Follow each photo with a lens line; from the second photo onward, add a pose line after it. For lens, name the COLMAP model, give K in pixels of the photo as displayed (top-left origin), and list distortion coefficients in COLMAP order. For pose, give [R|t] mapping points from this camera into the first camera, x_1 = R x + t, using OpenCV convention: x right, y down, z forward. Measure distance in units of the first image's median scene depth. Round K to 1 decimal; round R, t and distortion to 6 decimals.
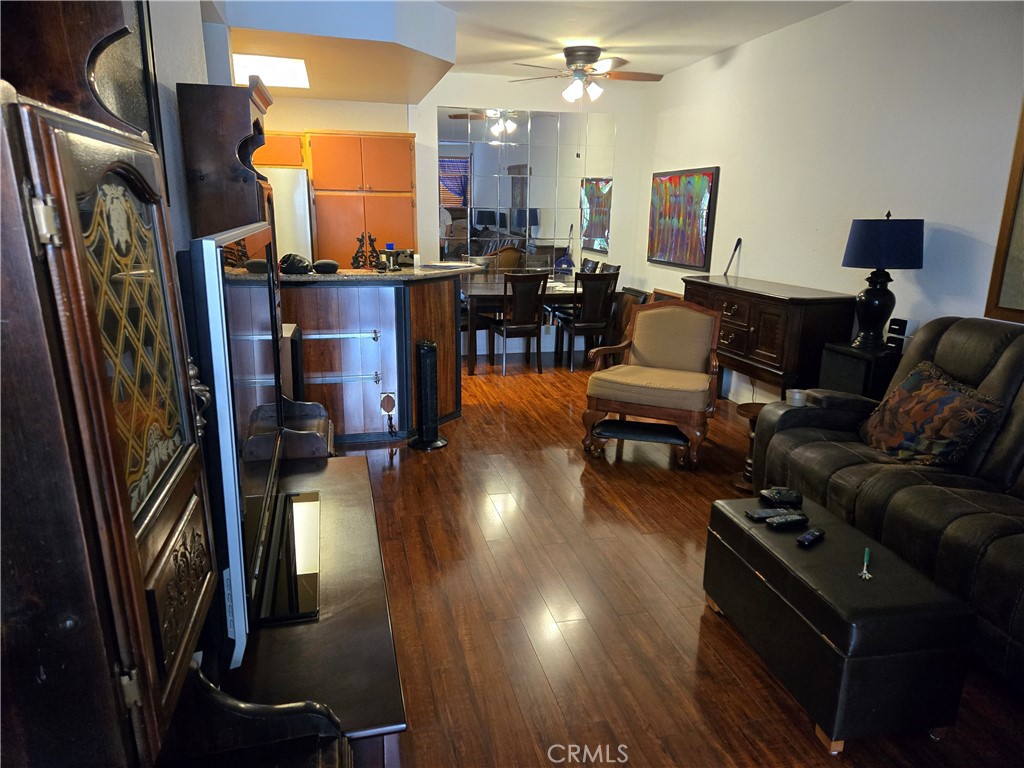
lens RADIAL K [[686.9, 0, 509.7], [0, 686.9, 391.8], [0, 0, 1]] dist [0.085190, -0.064175]
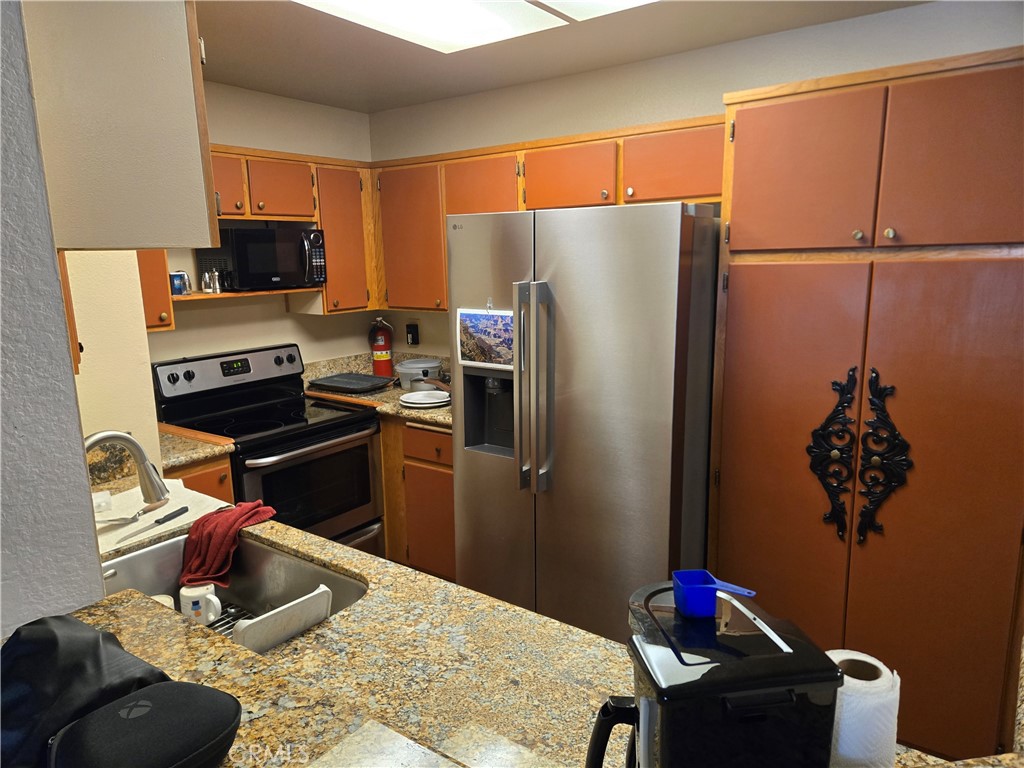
lens RADIAL K [[686.9, 0, 509.2], [0, 686.9, 387.8], [0, 0, 1]] dist [0.085190, -0.064175]
pose [[0.632862, 0.125464, -0.764032, -0.055561], [-0.172698, 0.984798, 0.018667, -0.195607], [0.754759, 0.120133, 0.644908, 0.645234]]
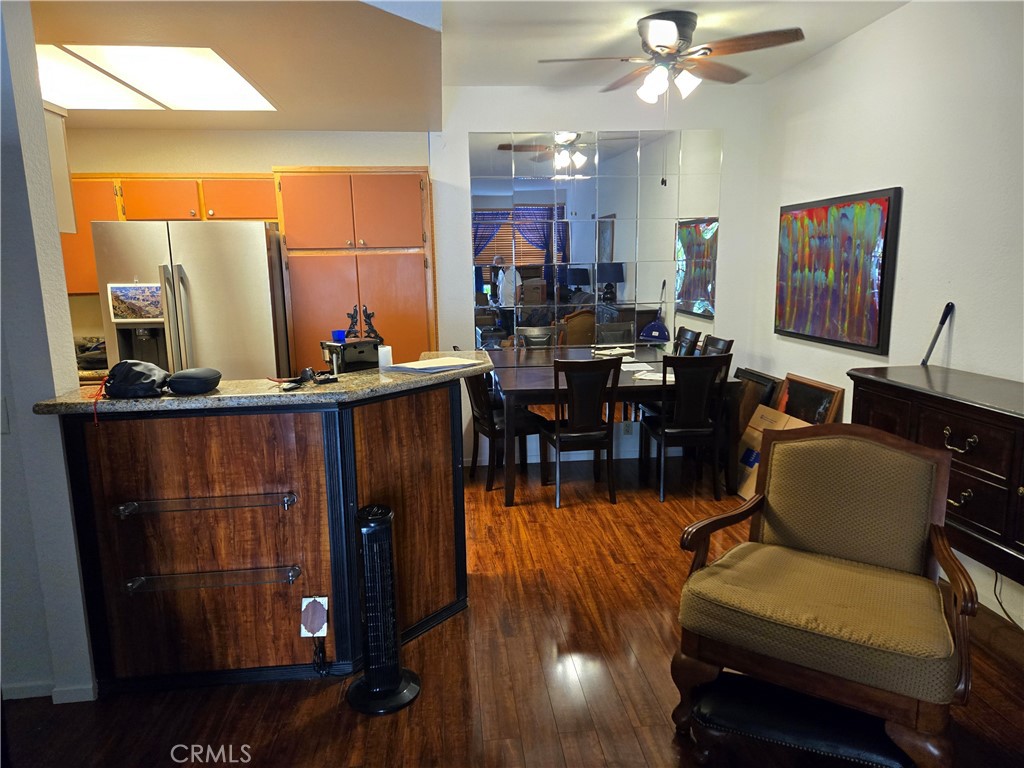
lens RADIAL K [[686.9, 0, 507.2], [0, 686.9, 381.0], [0, 0, 1]] dist [0.085190, -0.064175]
pose [[0.988666, -0.007624, -0.149936, 0.046657], [-0.005770, 0.996042, -0.088693, -0.090128], [0.150019, 0.088553, 0.984709, 0.329156]]
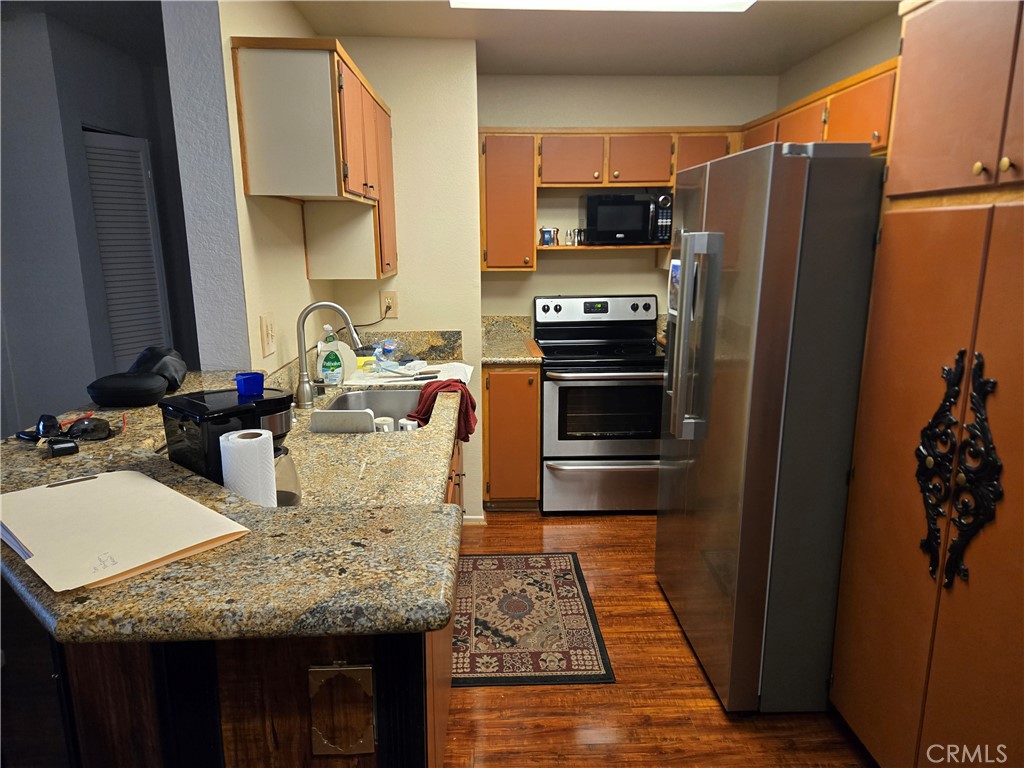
lens RADIAL K [[686.9, 0, 518.6], [0, 686.9, 387.9], [0, 0, 1]] dist [0.085190, -0.064175]
pose [[-0.208184, 0.196223, -0.958205, 0.068994], [-0.253463, 0.935380, 0.246618, -0.237157], [0.944678, 0.294212, -0.144995, 0.877906]]
